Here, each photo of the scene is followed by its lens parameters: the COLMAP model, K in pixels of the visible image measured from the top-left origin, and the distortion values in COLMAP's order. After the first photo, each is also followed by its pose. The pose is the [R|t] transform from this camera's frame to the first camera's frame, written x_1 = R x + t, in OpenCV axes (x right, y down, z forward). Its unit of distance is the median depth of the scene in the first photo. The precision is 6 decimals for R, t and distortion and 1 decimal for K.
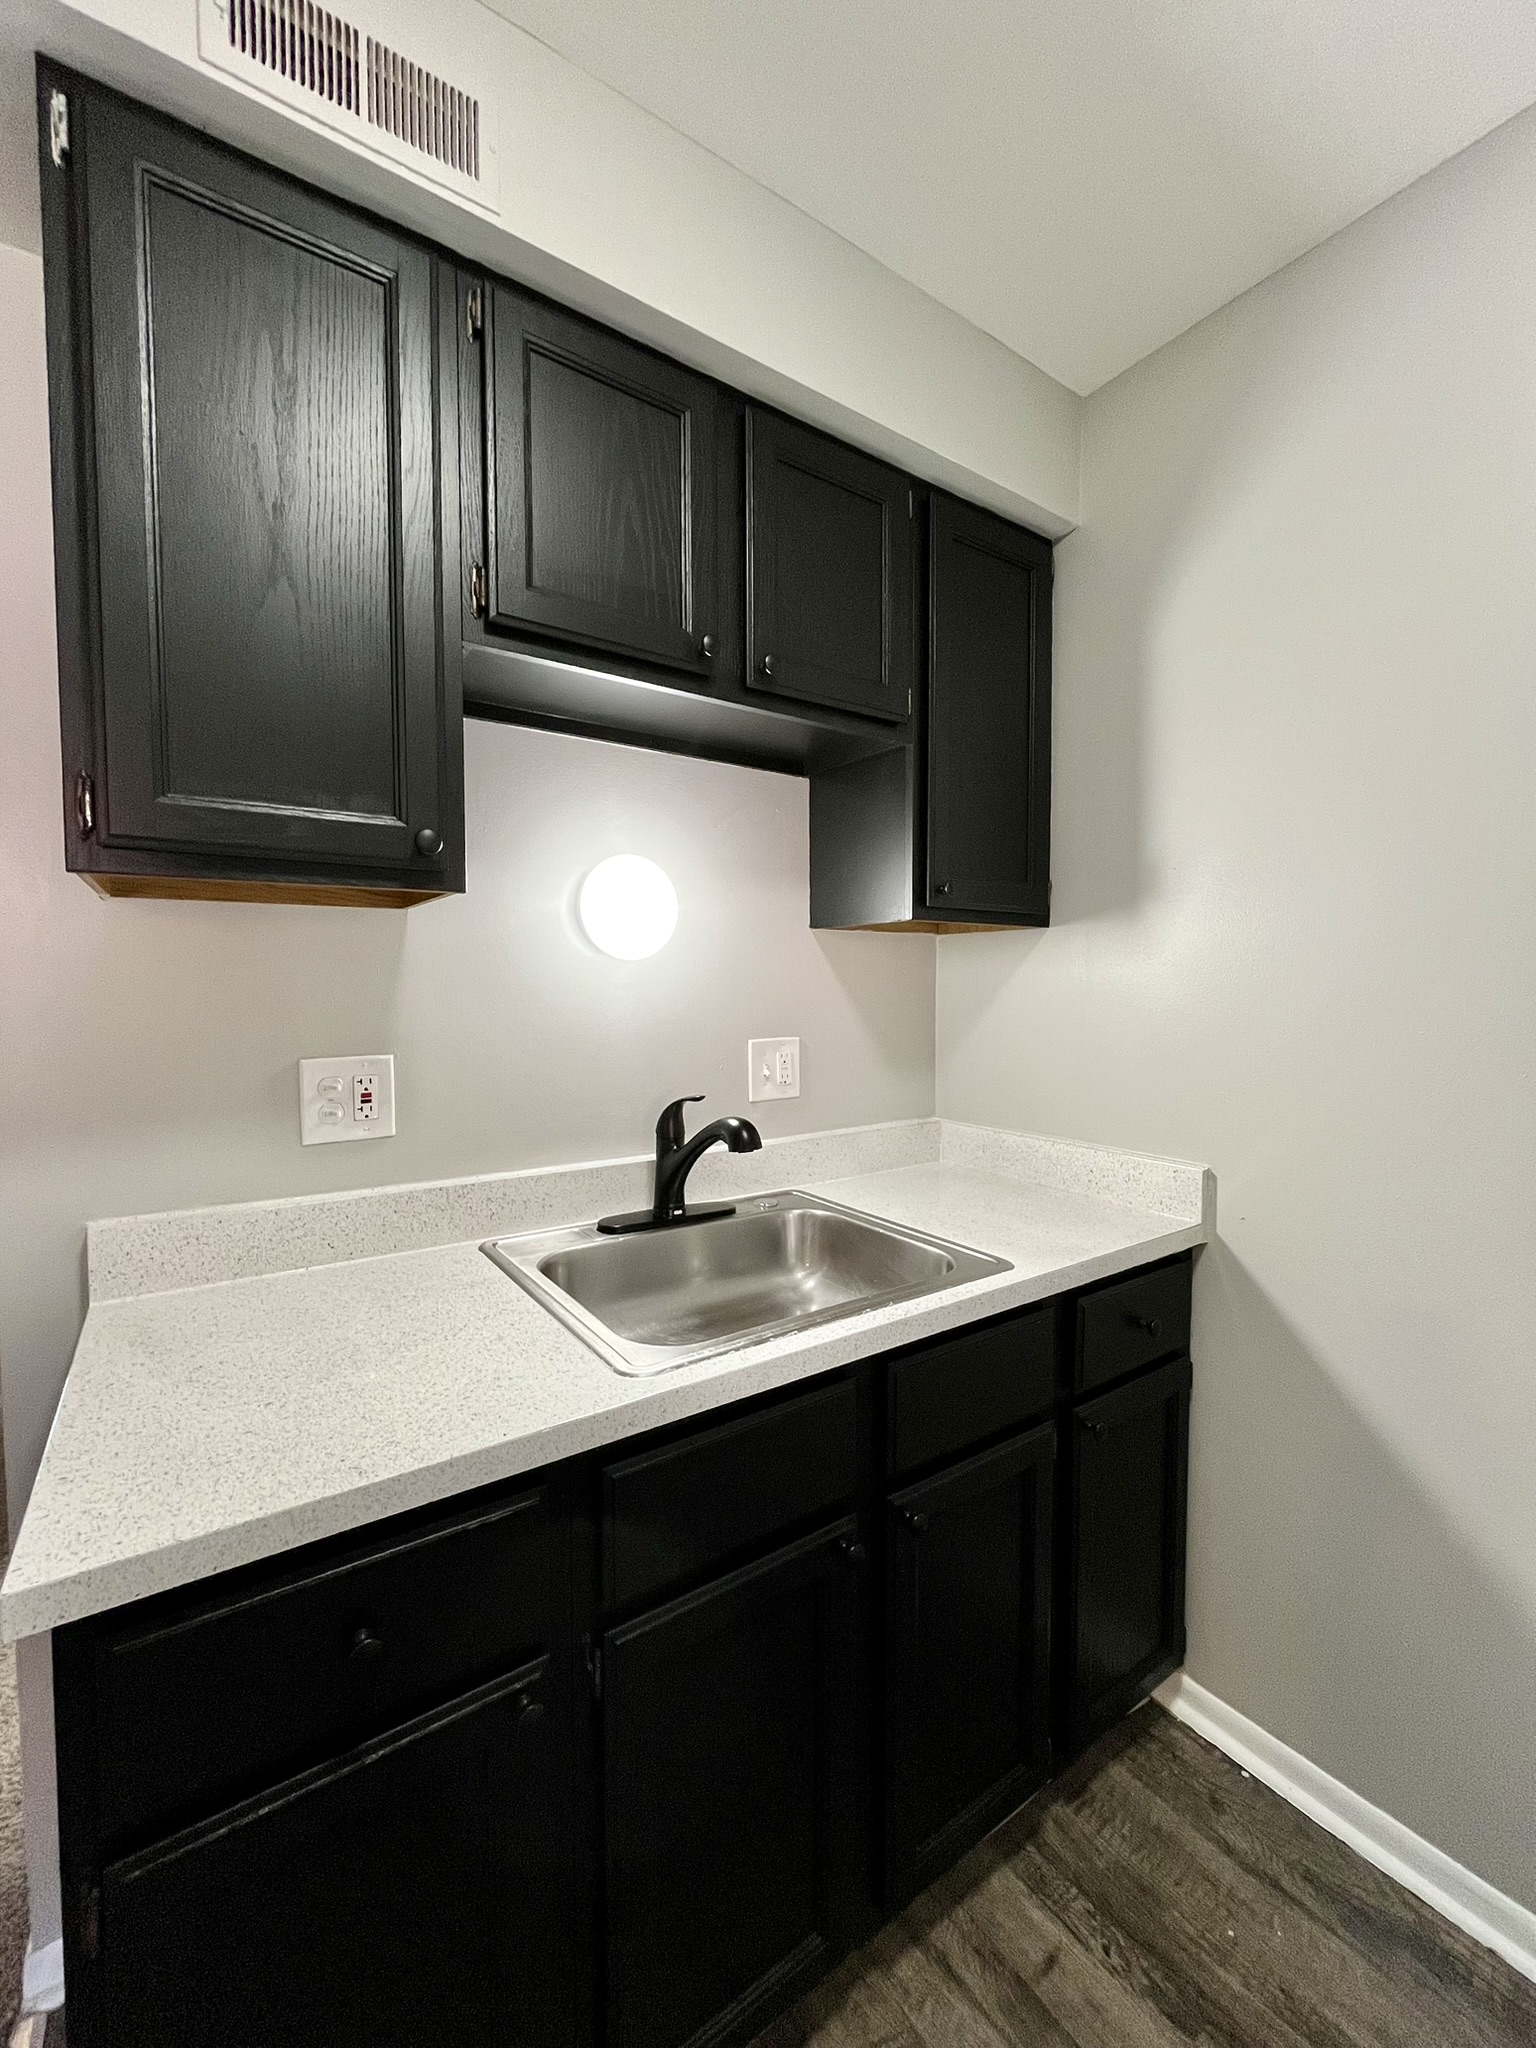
lens RADIAL K [[822.0, 0, 768.0], [0, 822.0, 1024.0], [0, 0, 1]] dist [-0.000094, 0.000057]
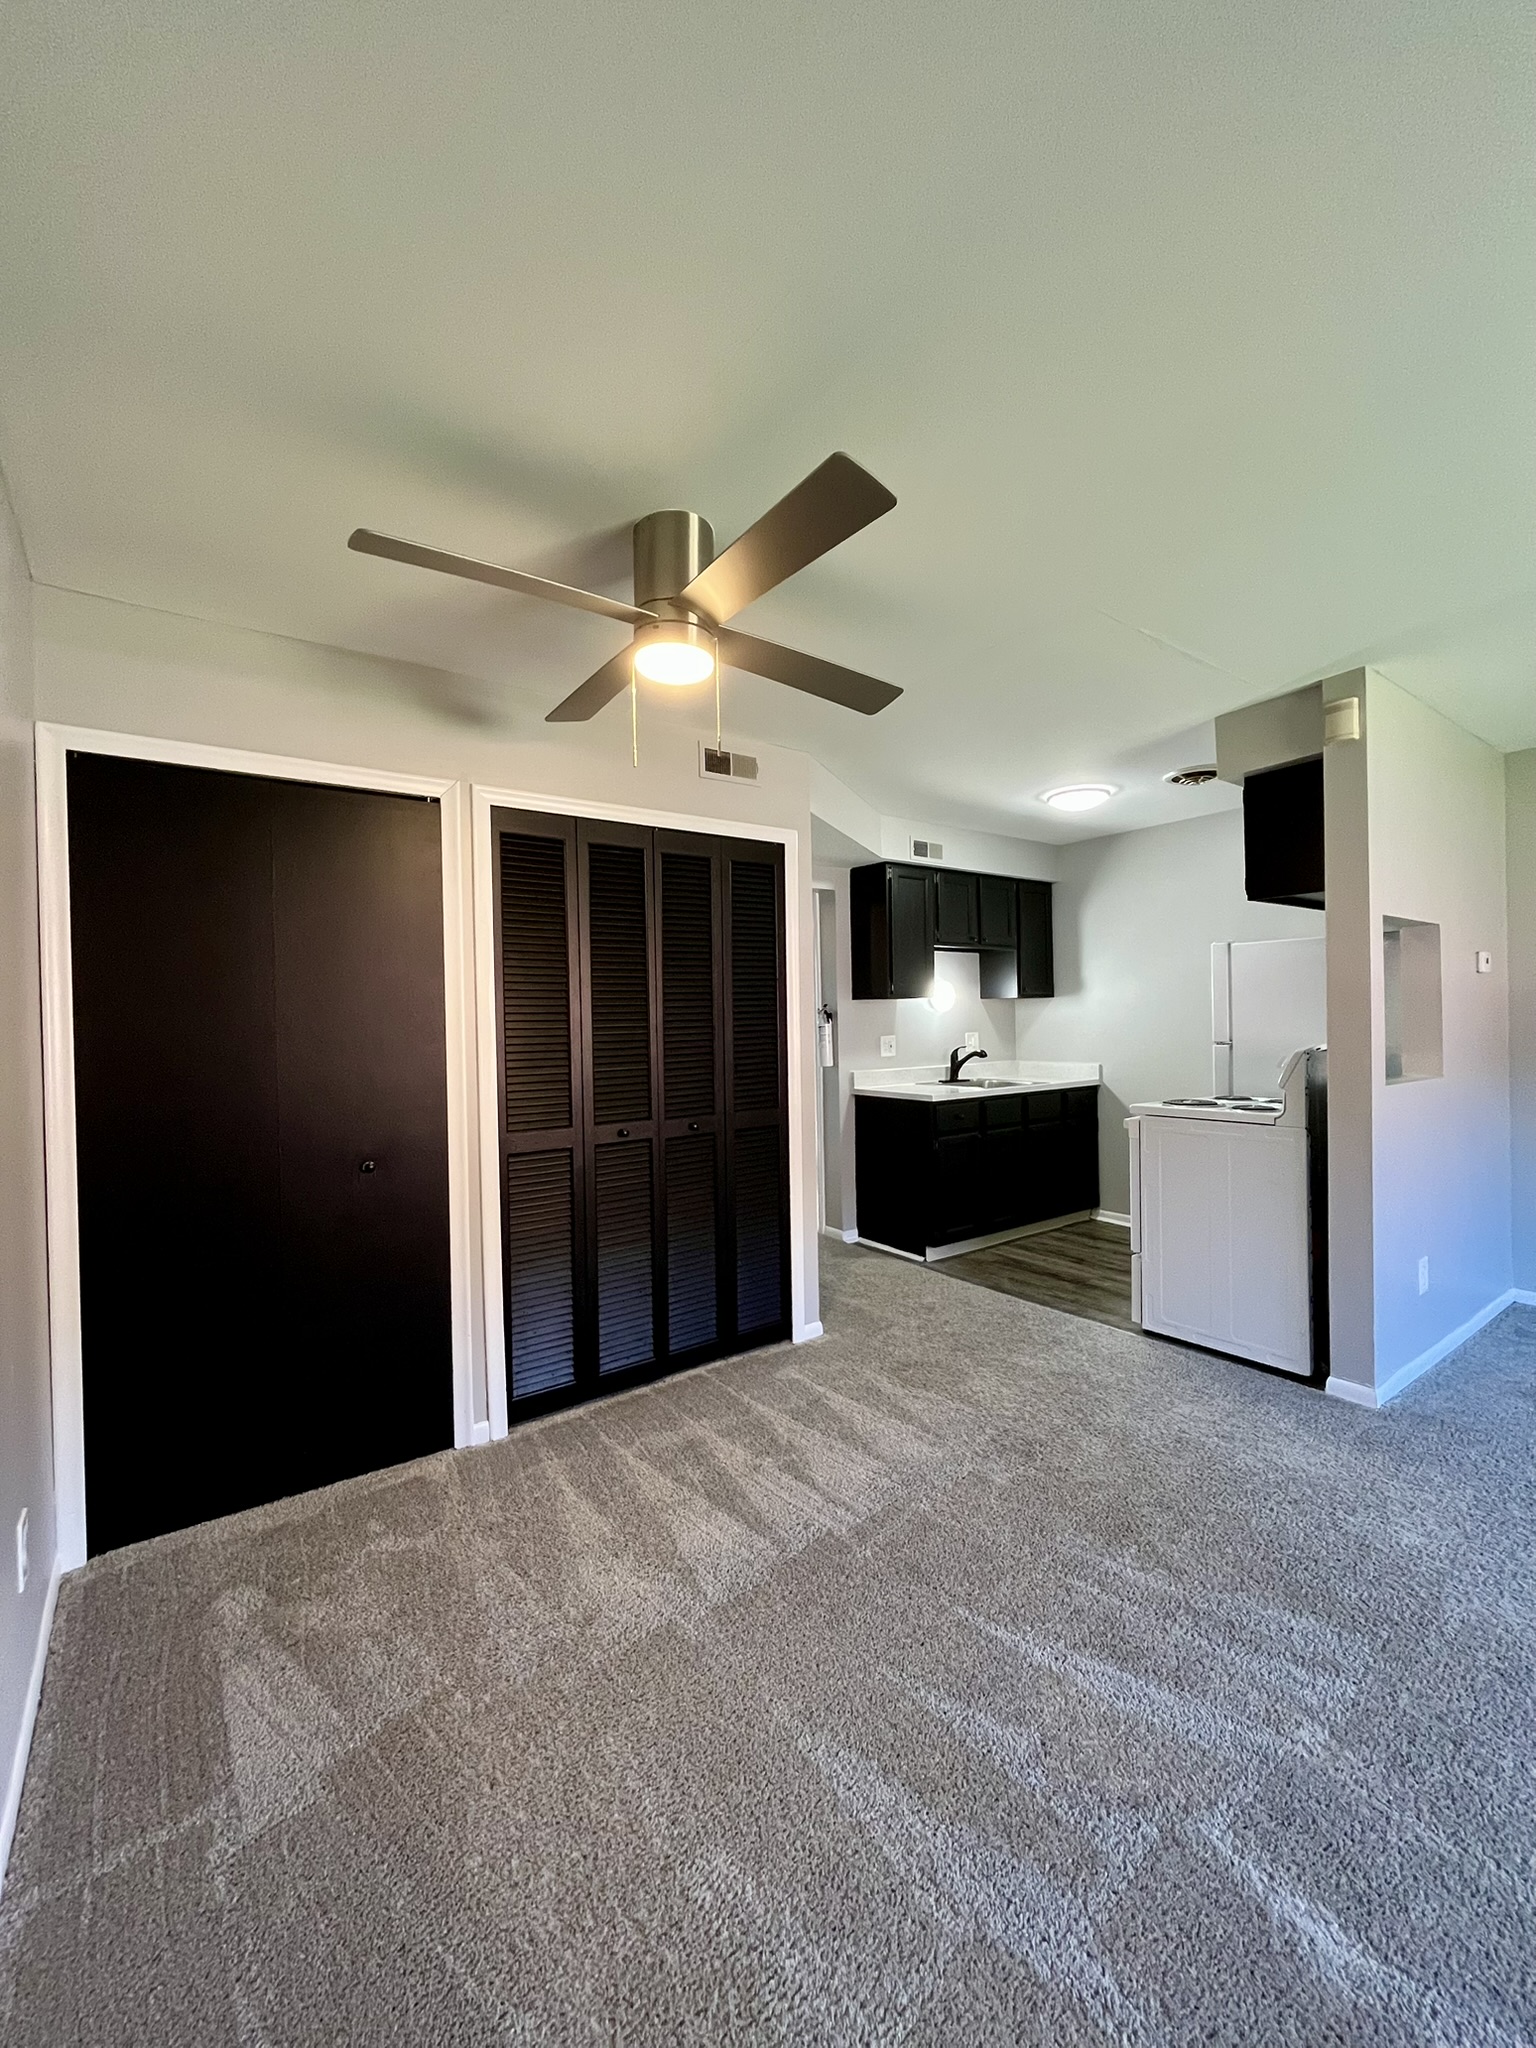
lens RADIAL K [[822.0, 0, 768.0], [0, 822.0, 1024.0], [0, 0, 1]] dist [-0.000094, 0.000057]
pose [[0.999410, -0.022924, 0.025577, -1.027575], [0.024061, 0.998695, -0.045052, 0.127581], [-0.024511, 0.045640, 0.998657, -2.610526]]
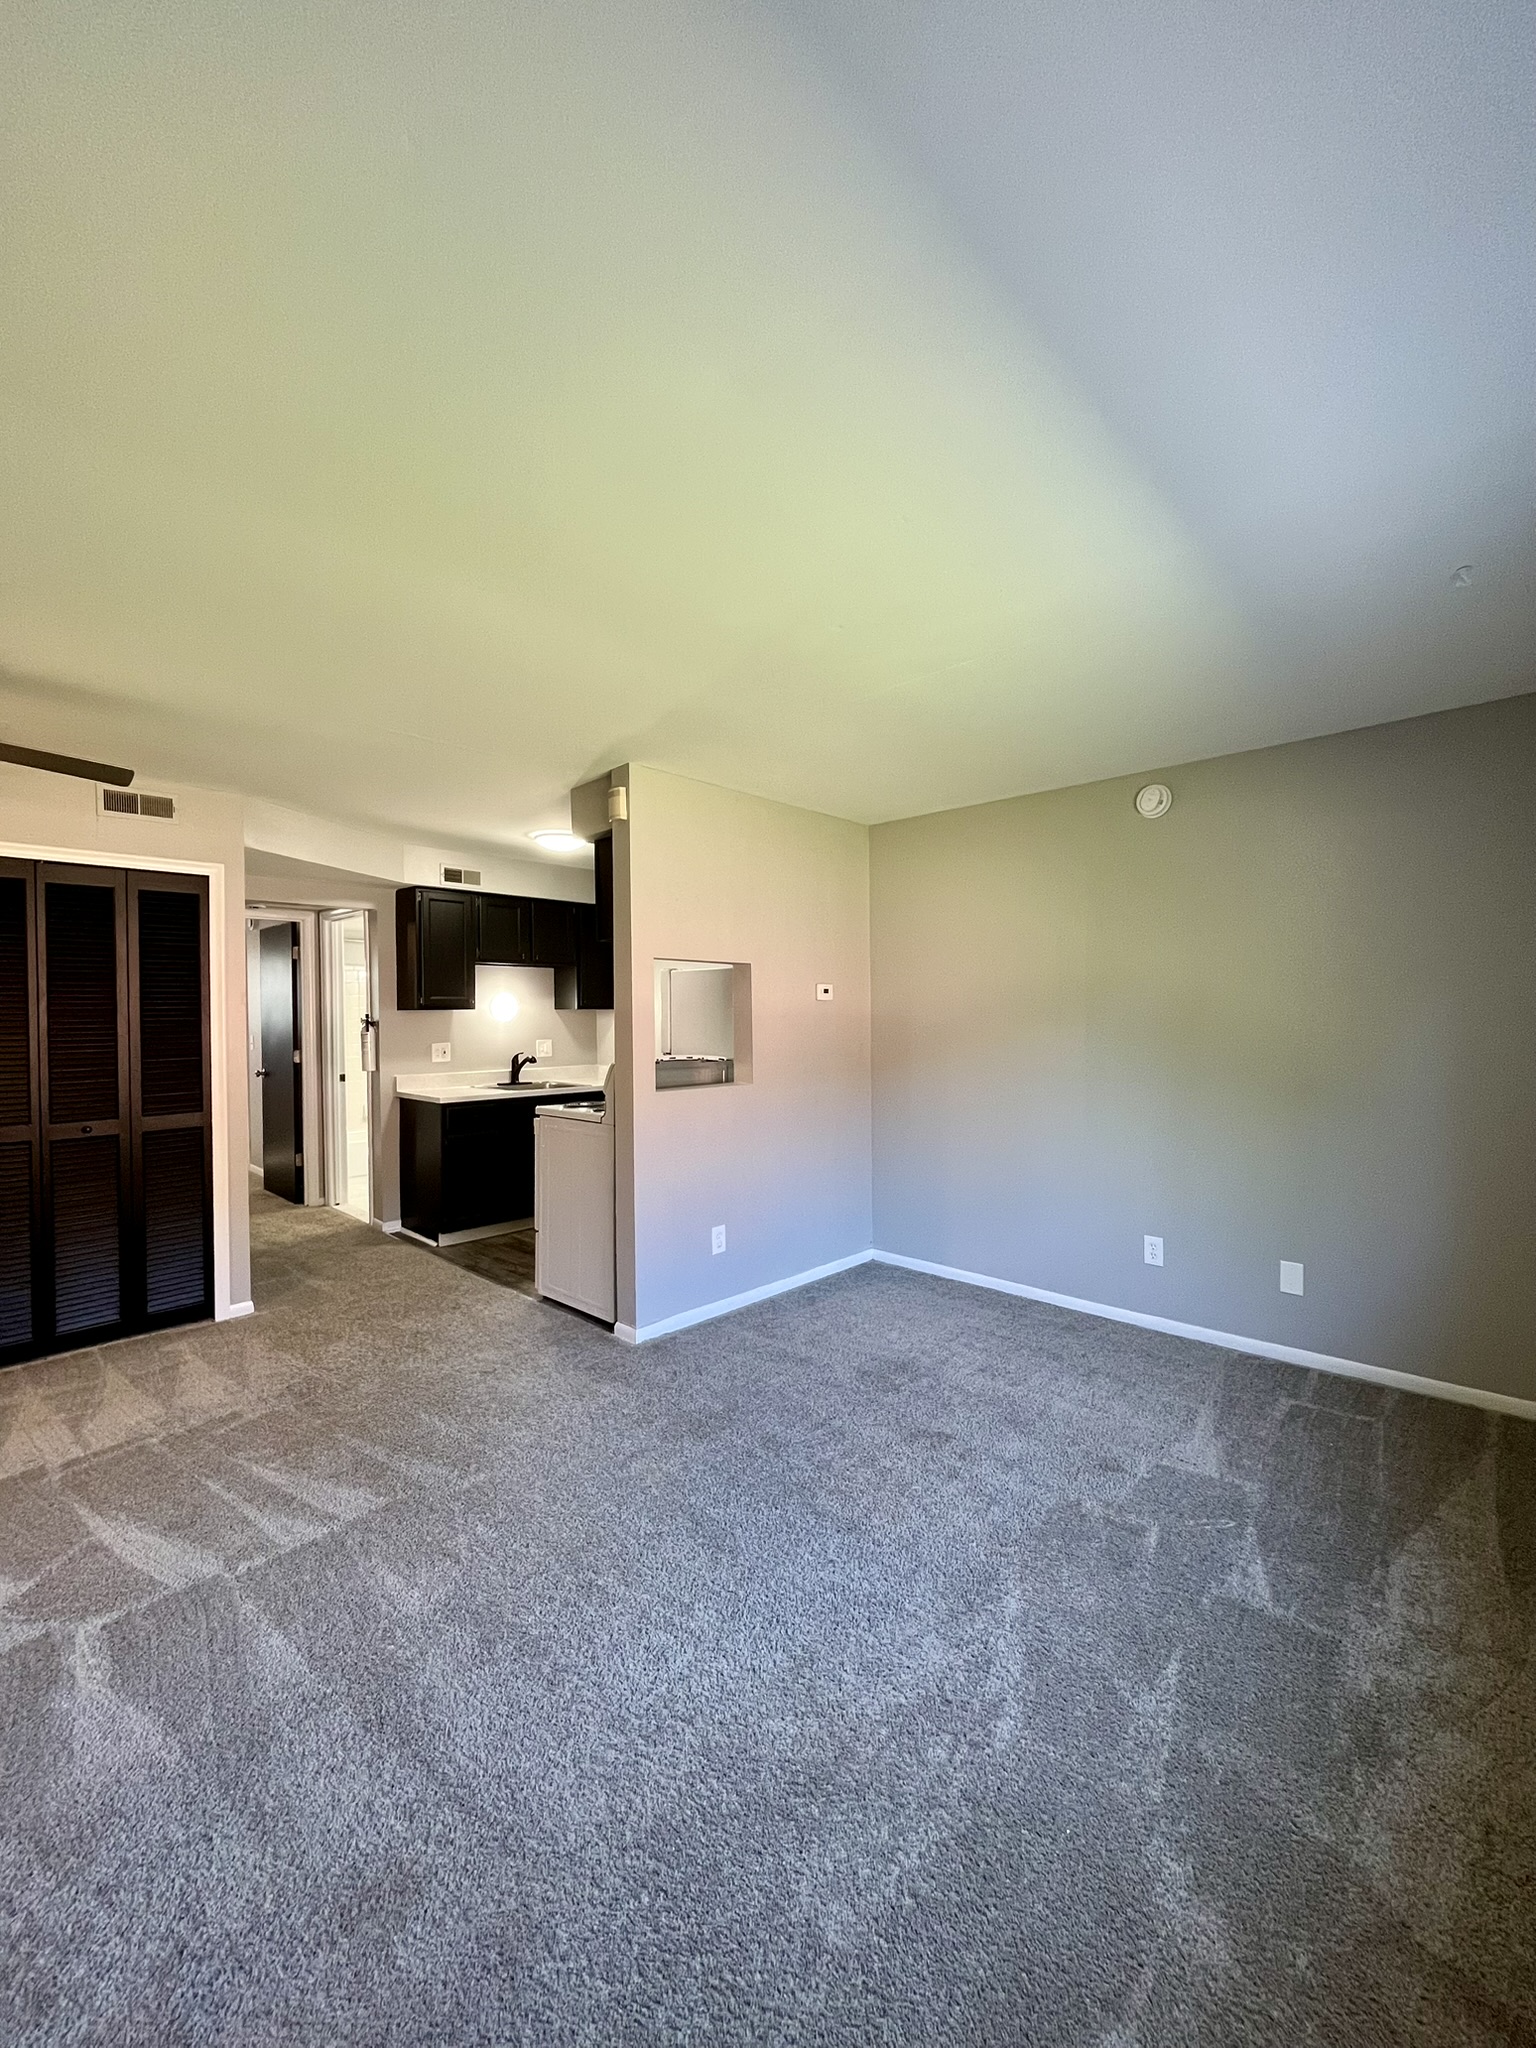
lens RADIAL K [[827.2, 0, 768.0], [0, 827.2, 1024.0], [0, 0, 1]] dist [0.000661, 0.000010]
pose [[0.980390, -0.012334, 0.196683, 0.299764], [0.019944, 0.999125, -0.036759, 0.115570], [-0.196057, 0.039961, 0.979778, -3.206710]]
